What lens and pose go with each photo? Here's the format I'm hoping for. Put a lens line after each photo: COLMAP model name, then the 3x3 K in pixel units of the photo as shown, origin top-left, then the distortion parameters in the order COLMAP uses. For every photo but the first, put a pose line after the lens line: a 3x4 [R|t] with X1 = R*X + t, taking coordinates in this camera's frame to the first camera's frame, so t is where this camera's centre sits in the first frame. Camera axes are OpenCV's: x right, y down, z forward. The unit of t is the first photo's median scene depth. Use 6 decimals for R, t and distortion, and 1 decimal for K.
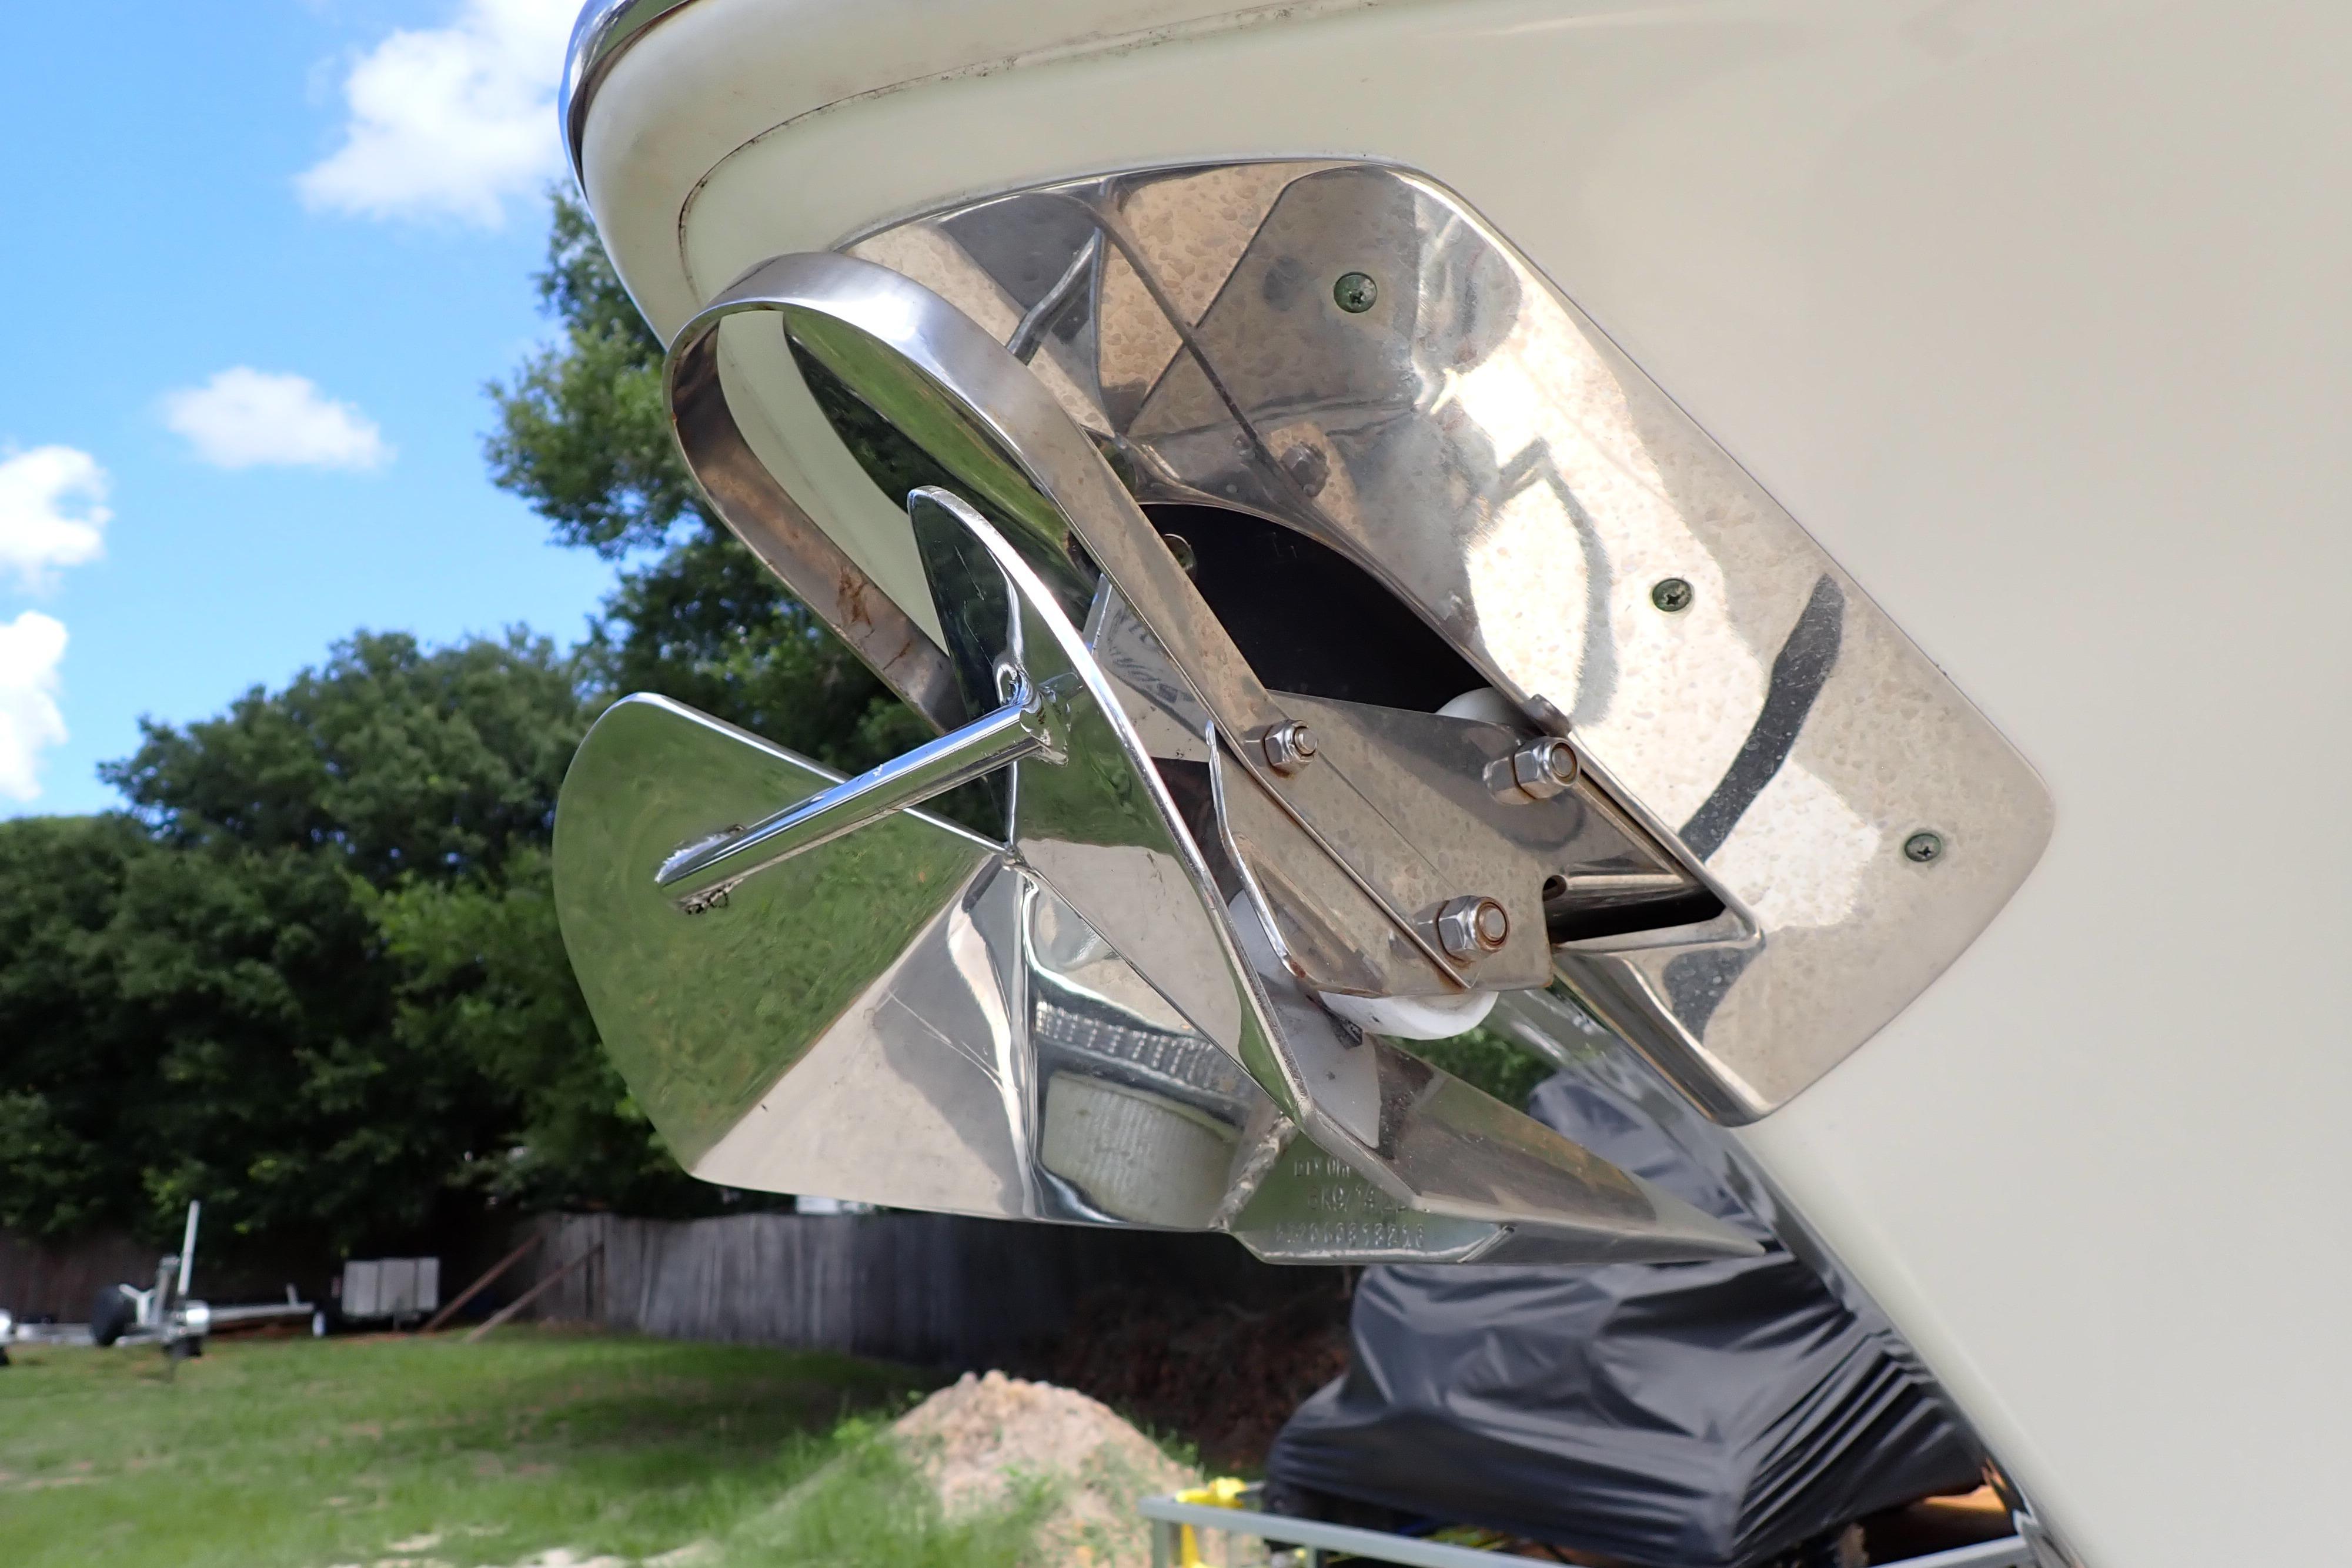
lens RADIAL K [[1755.5, 0, 1180.5], [0, 1755.5, 794.7], [0, 0, 1]] dist [0.011863, -0.004434]
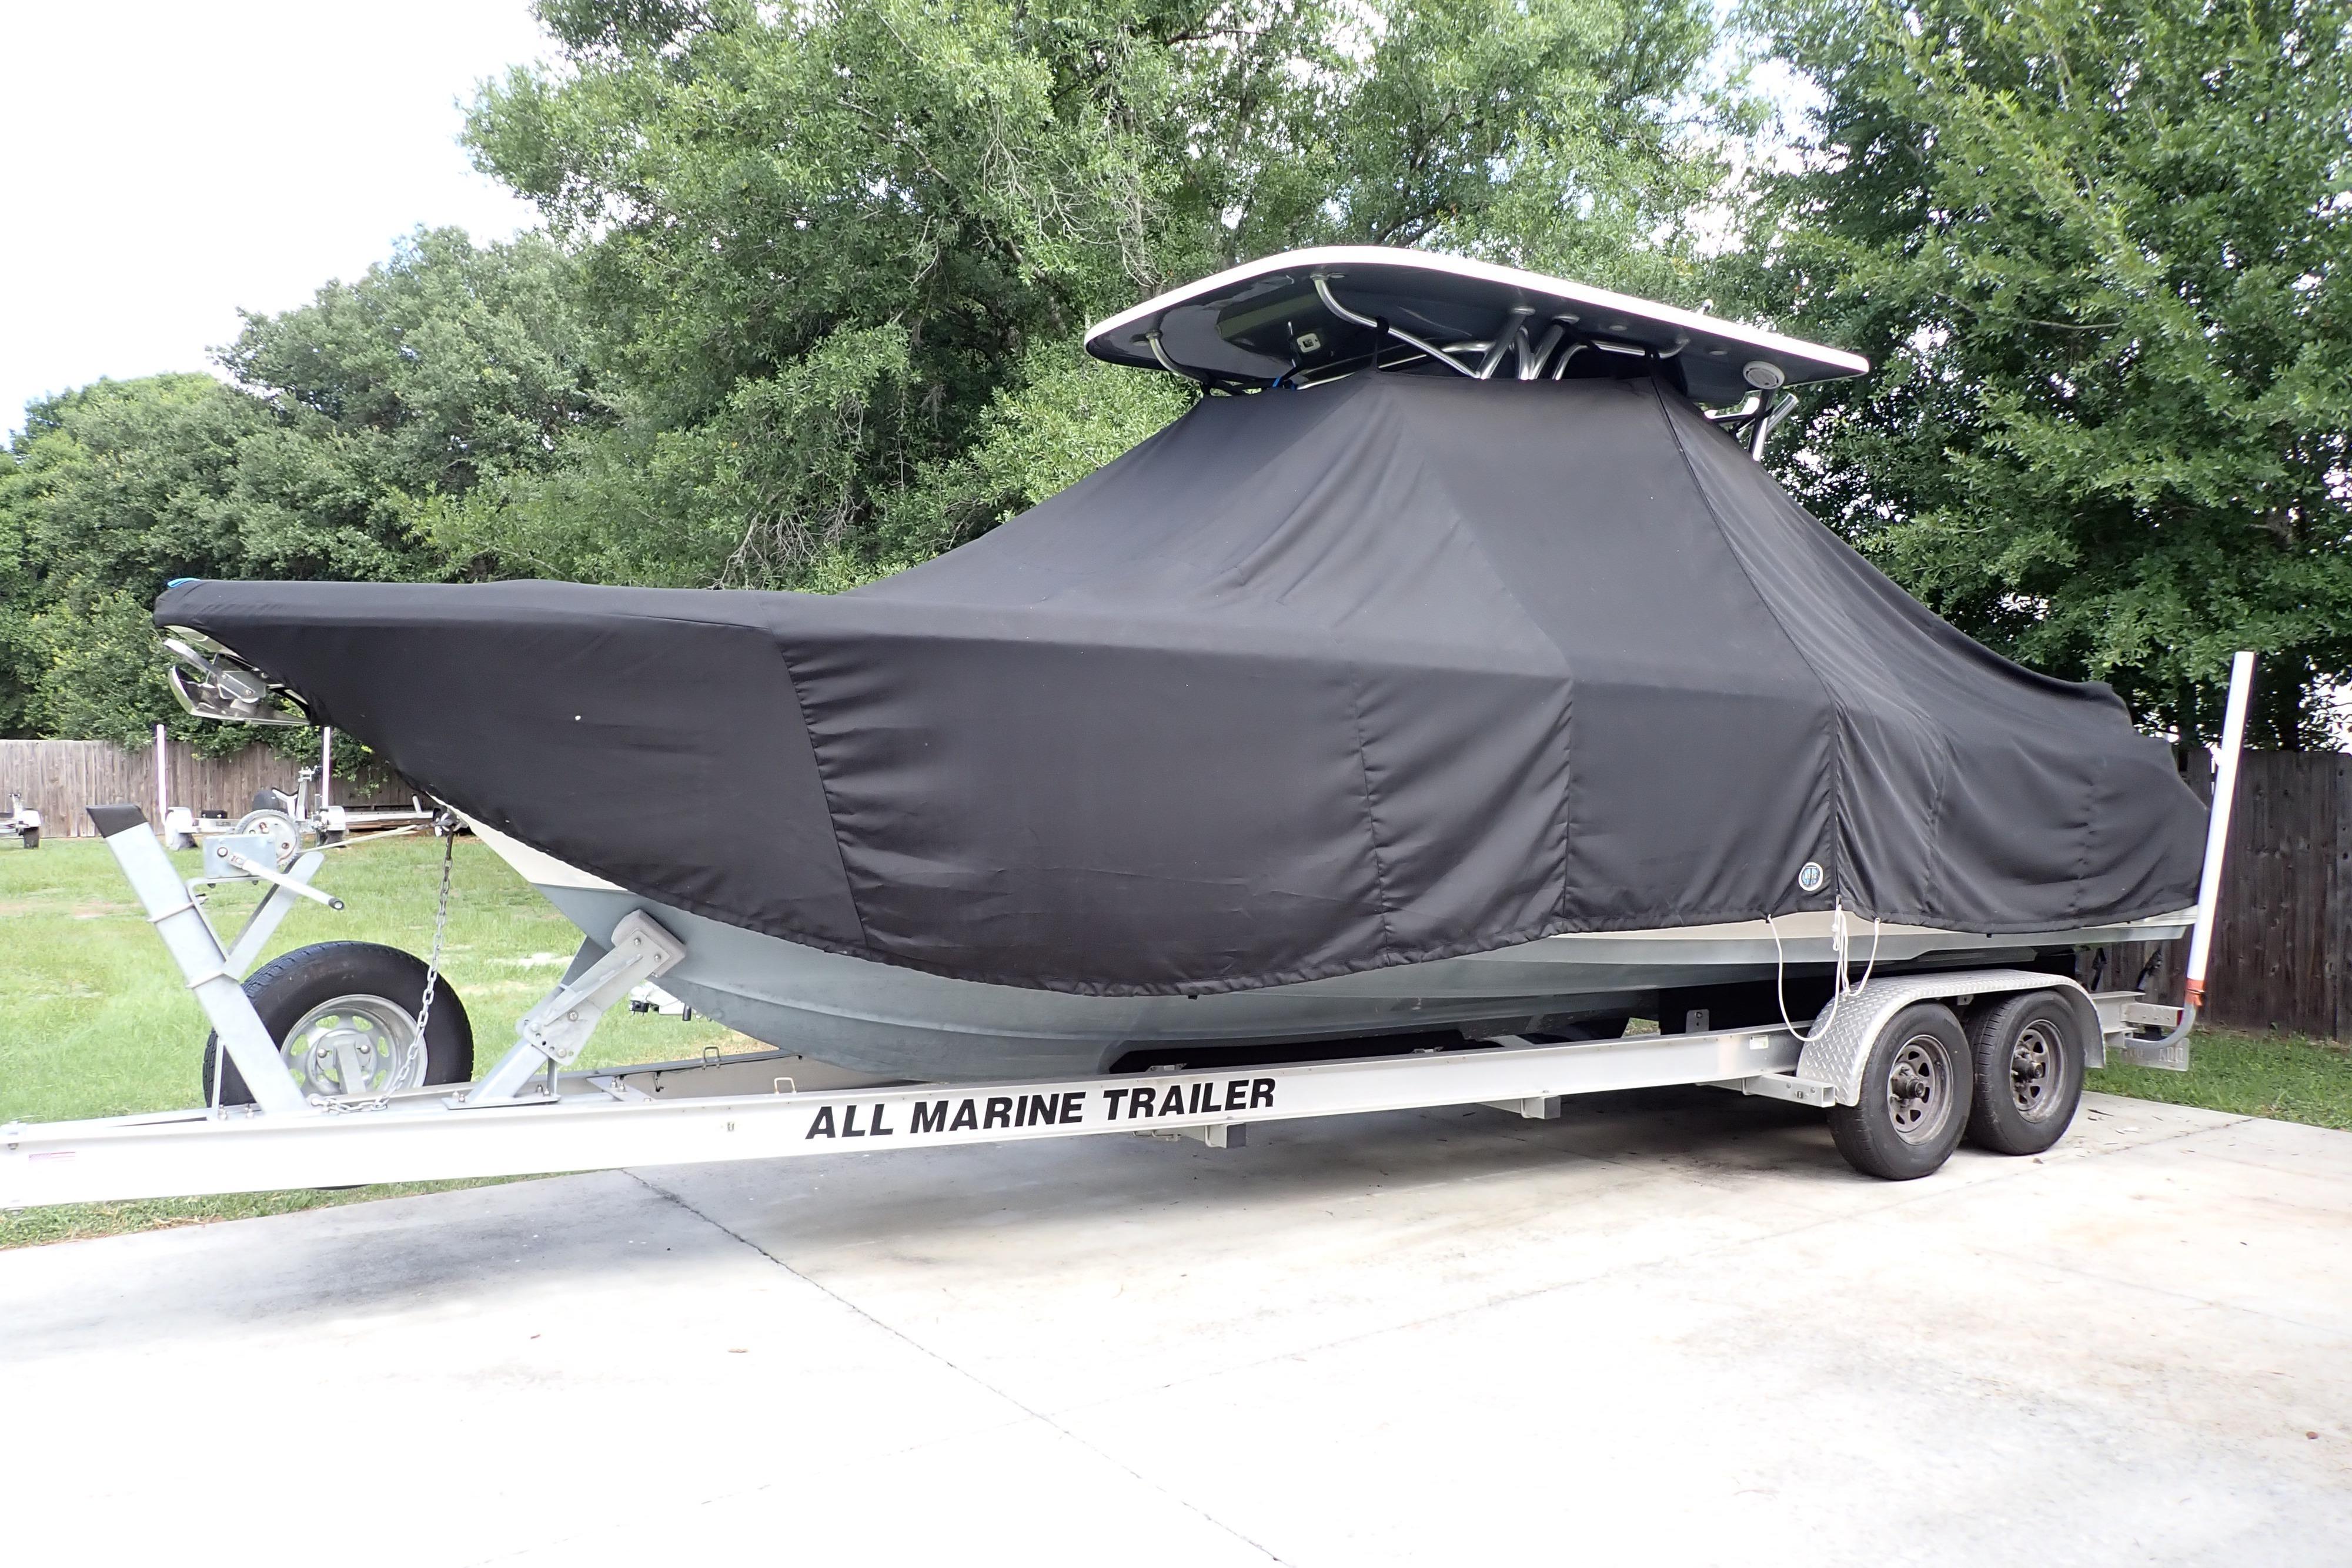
lens RADIAL K [[1755.5, 0, 1180.5], [0, 1755.5, 794.7], [0, 0, 1]] dist [0.011863, -0.004434]
pose [[0.997700, 0.027603, -0.061908, 0.099753], [-0.011336, 0.968415, 0.249088, -0.030875], [0.066828, -0.247813, 0.966500, -0.138869]]
